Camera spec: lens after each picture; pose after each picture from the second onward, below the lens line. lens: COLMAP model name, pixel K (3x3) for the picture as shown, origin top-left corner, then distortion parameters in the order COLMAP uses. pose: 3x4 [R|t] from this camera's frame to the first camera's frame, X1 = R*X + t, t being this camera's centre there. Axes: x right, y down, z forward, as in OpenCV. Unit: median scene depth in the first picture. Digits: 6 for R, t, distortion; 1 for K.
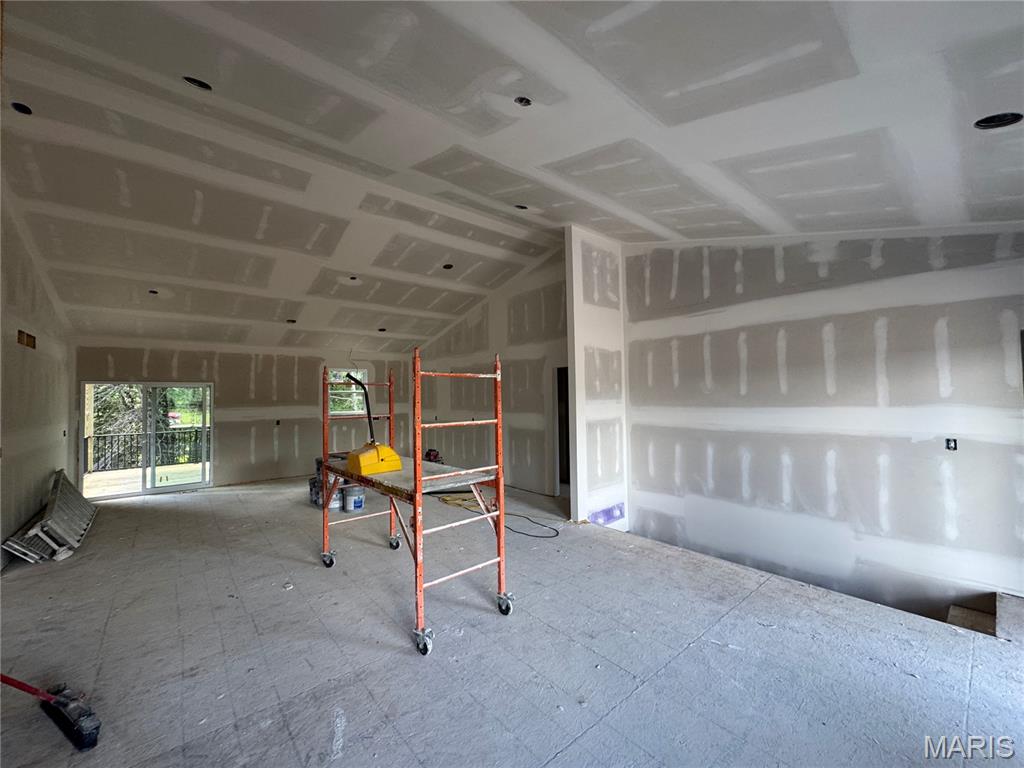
lens RADIAL K [[408.5, 0, 511.3], [0, 408.5, 385.2], [0, 0, 1]] dist [-0.002688, 0.000734]
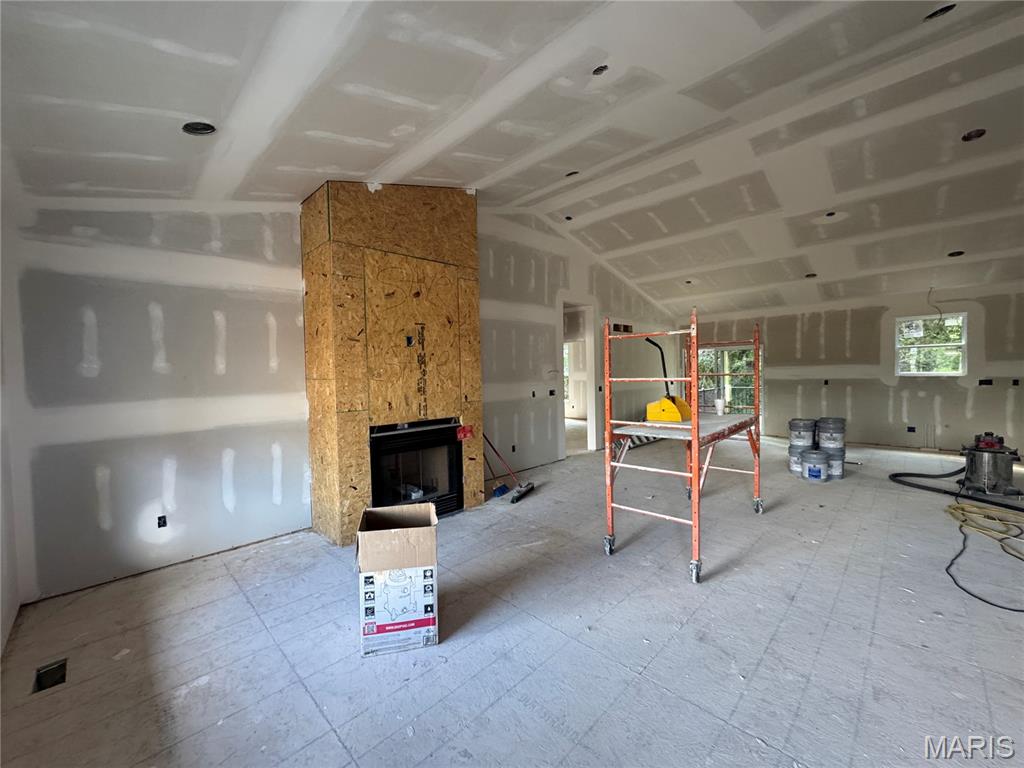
lens RADIAL K [[408.5, 0, 511.3], [0, 408.5, 385.2], [0, 0, 1]] dist [-0.002688, 0.000734]
pose [[0.085337, 0.046410, -0.995271, 0.329388], [0.051000, 0.997402, 0.050883, 0.012590], [0.995046, -0.055101, 0.082749, 0.195163]]
